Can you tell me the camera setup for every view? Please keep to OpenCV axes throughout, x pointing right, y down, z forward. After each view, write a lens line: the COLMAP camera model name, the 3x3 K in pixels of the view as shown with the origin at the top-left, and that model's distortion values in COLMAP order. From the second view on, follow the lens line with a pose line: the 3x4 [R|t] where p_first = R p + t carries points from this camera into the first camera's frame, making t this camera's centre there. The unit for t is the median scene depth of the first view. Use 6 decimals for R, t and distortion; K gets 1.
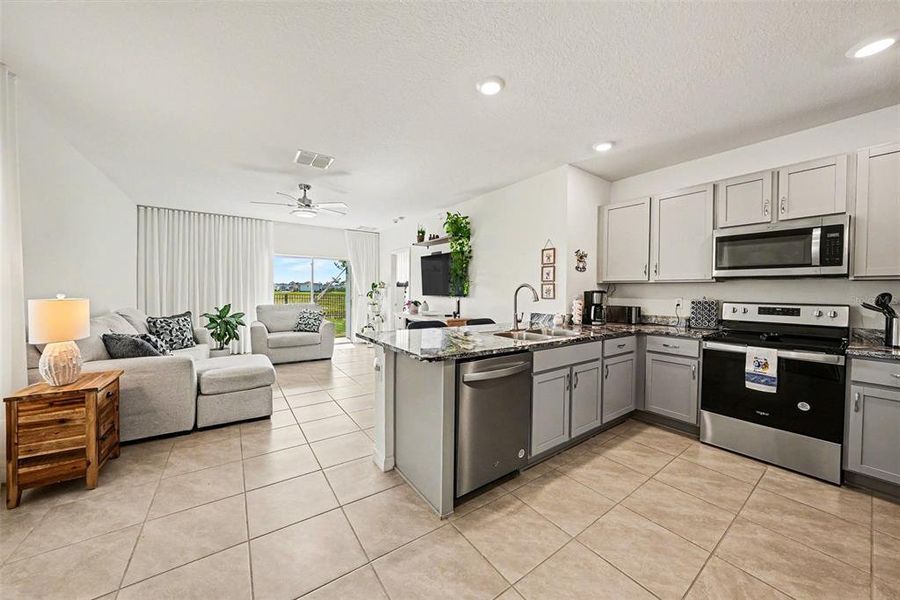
lens RADIAL K [[313.1, 0, 452.4], [0, 313.1, 296.2], [0, 0, 1]] dist [-0.029290, 0.006236]
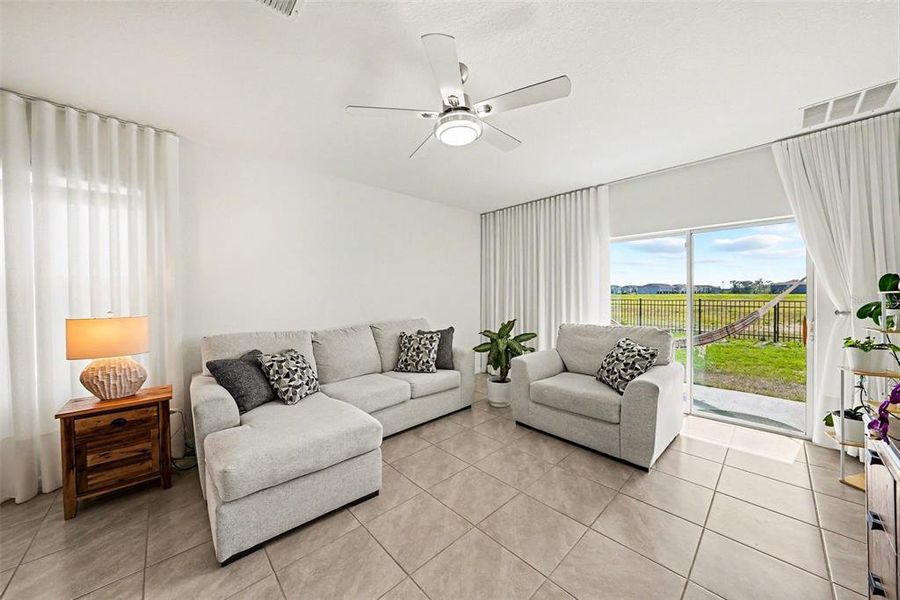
lens RADIAL K [[313.1, 0, 452.4], [0, 313.1, 296.2], [0, 0, 1]] dist [-0.029290, 0.006236]
pose [[0.129251, -0.007555, -0.991583, -0.059519], [-0.005513, 0.999950, -0.008337, -0.035047], [0.991597, 0.006544, 0.129203, 1.309438]]
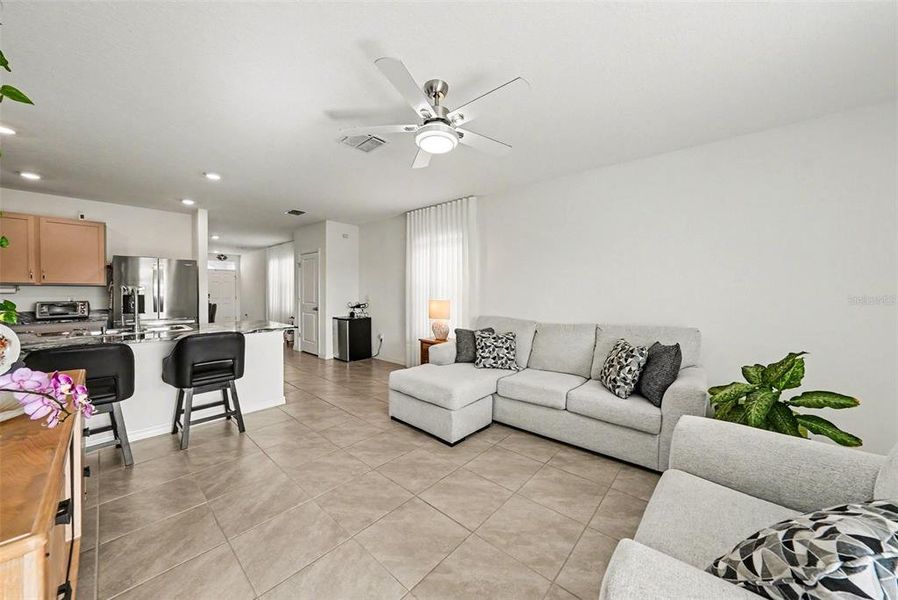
lens RADIAL K [[318.0, 0, 449.6], [0, 318.0, 305.3], [0, 0, 1]] dist [-0.030531, 0.006788]
pose [[-0.978300, -0.007992, -0.207040, -0.547269], [-0.018987, 0.998509, 0.051172, -0.041676], [0.206322, 0.053993, -0.976993, 2.045687]]
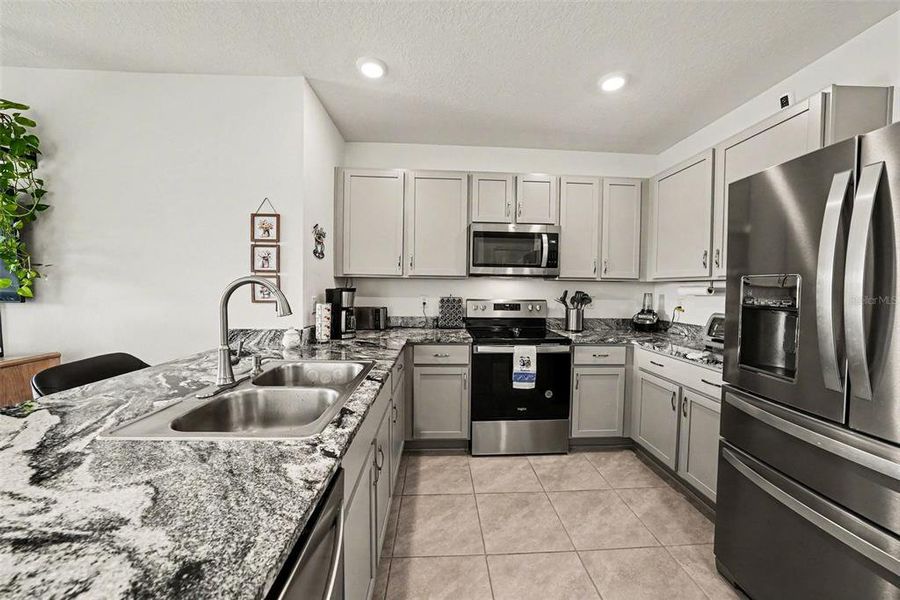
lens RADIAL K [[313.1, 0, 452.4], [0, 313.1, 296.2], [0, 0, 1]] dist [-0.029290, 0.006236]
pose [[0.540403, -0.028732, 0.840916, 0.017213], [0.006405, 0.999528, 0.030035, -0.021564], [-0.841382, -0.010845, 0.540332, 0.494122]]
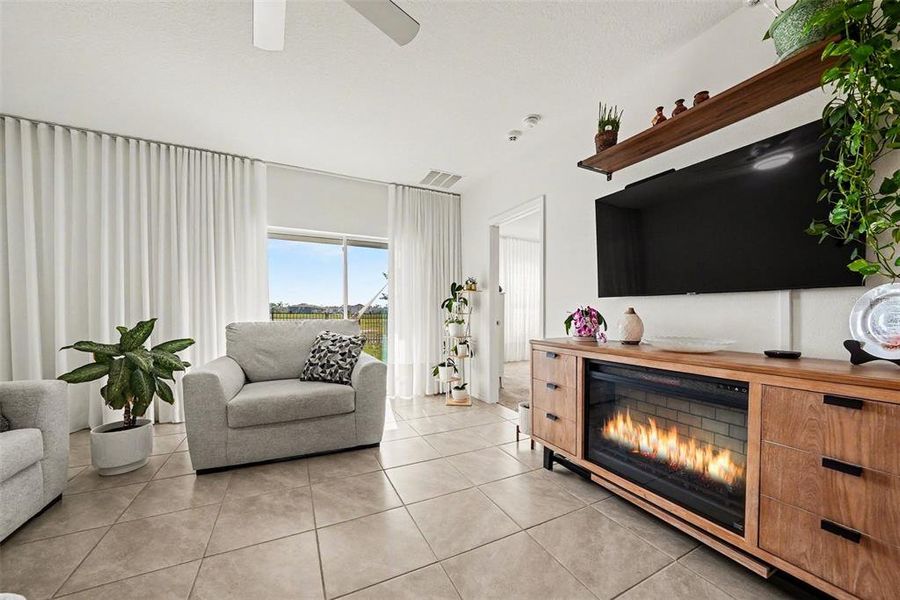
lens RADIAL K [[328.6, 0, 446.8], [0, 328.6, 317.1], [0, 0, 1]] dist [-0.000263, -0.000007]
pose [[0.984824, -0.006303, -0.173442, -0.405285], [0.005627, 0.999975, -0.004386, 0.046017], [0.173466, 0.003344, 0.984834, 1.066455]]
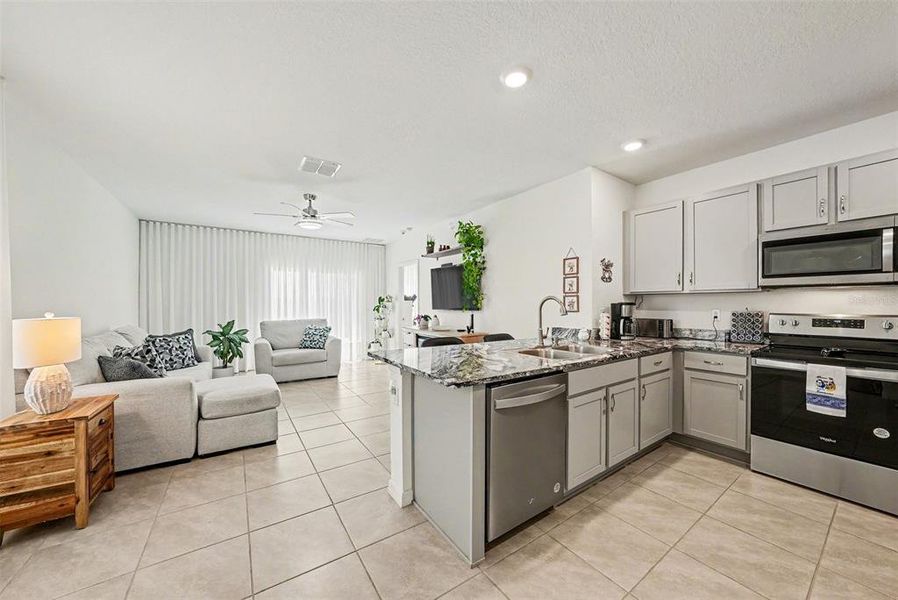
lens RADIAL K [[318.0, 0, 449.6], [0, 318.0, 305.3], [0, 0, 1]] dist [-0.030531, 0.006788]
pose [[0.999685, -0.010797, -0.022646, -0.040192], [0.010512, 0.999865, -0.012655, -0.003575], [0.022780, 0.012413, 0.999663, 0.063210]]
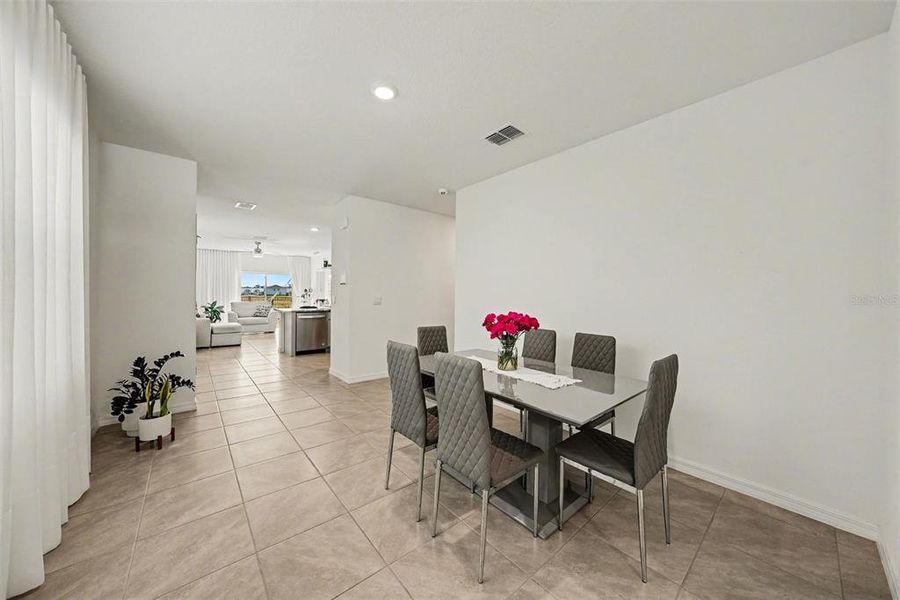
lens RADIAL K [[313.1, 0, 452.4], [0, 313.1, 296.2], [0, 0, 1]] dist [-0.029290, 0.006236]
pose [[0.996140, -0.000878, 0.087775, 0.884651], [0.001867, 0.999936, -0.011187, 0.034962], [-0.087760, 0.011307, 0.996078, -1.622259]]
